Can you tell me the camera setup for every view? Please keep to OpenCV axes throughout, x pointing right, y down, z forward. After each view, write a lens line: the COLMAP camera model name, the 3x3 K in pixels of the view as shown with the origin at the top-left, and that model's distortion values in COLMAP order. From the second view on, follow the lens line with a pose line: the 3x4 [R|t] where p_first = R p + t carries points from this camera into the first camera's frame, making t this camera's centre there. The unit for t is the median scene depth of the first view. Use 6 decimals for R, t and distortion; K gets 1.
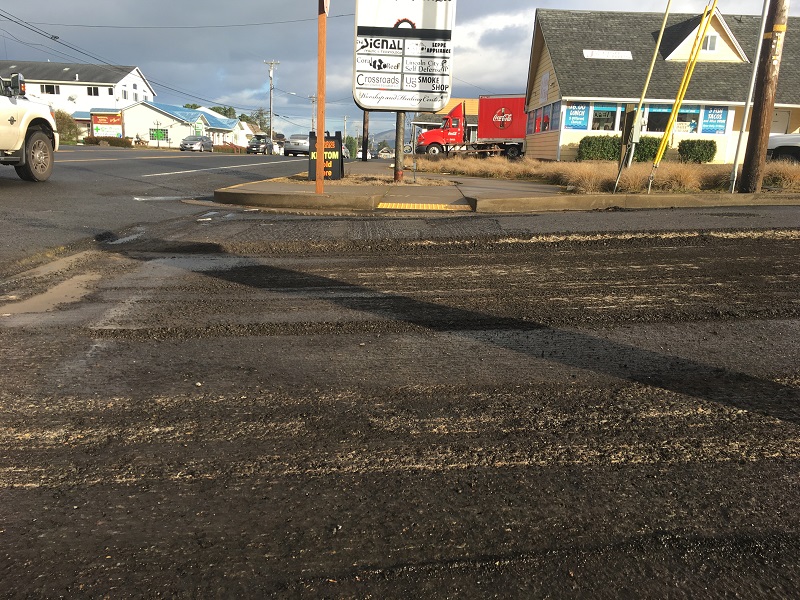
lens RADIAL K [[676.7, 0, 397.1], [0, 676.7, 298.8], [0, 0, 1]] dist [0.056543, -0.054356]
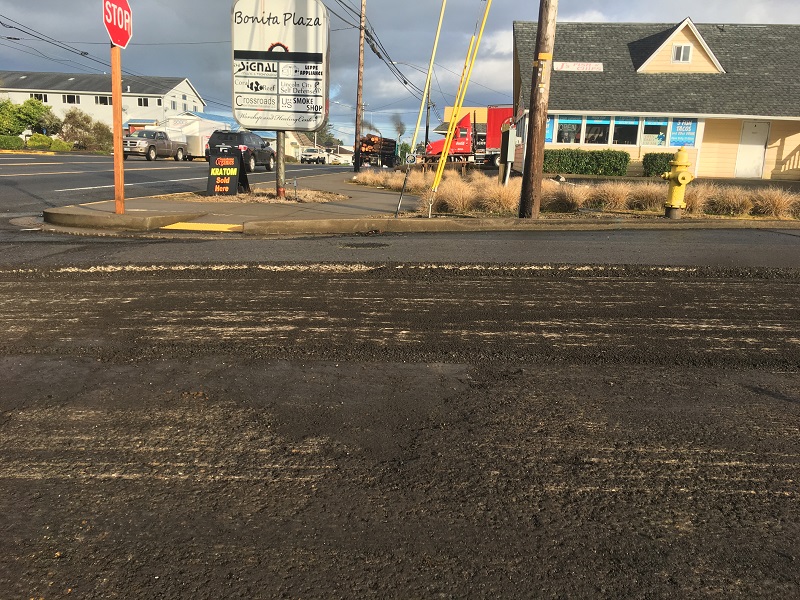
lens RADIAL K [[676.7, 0, 397.9], [0, 676.7, 298.8], [0, 0, 1]] dist [0.056543, -0.054356]
pose [[0.995421, 0.019485, -0.093583, 0.158339], [-0.020226, 0.999771, -0.006973, -0.008367], [0.093426, 0.008834, 0.995587, -0.009067]]
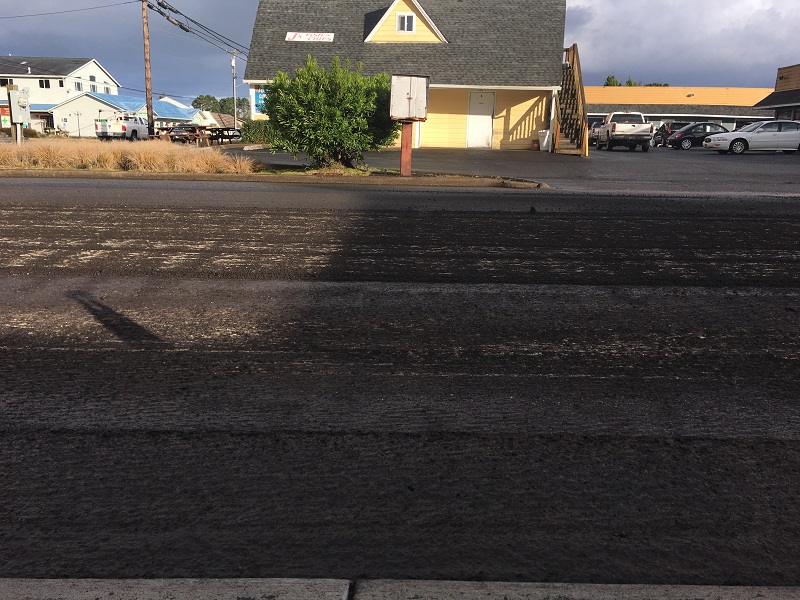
lens RADIAL K [[676.7, 0, 401.0], [0, 676.7, 301.4], [0, 0, 1]] dist [0.056543, -0.054356]
pose [[0.997205, 0.004688, -0.074562, 0.555114], [-0.003213, 0.999797, 0.019879, 0.005285], [0.074640, -0.019584, 0.997018, 0.021090]]
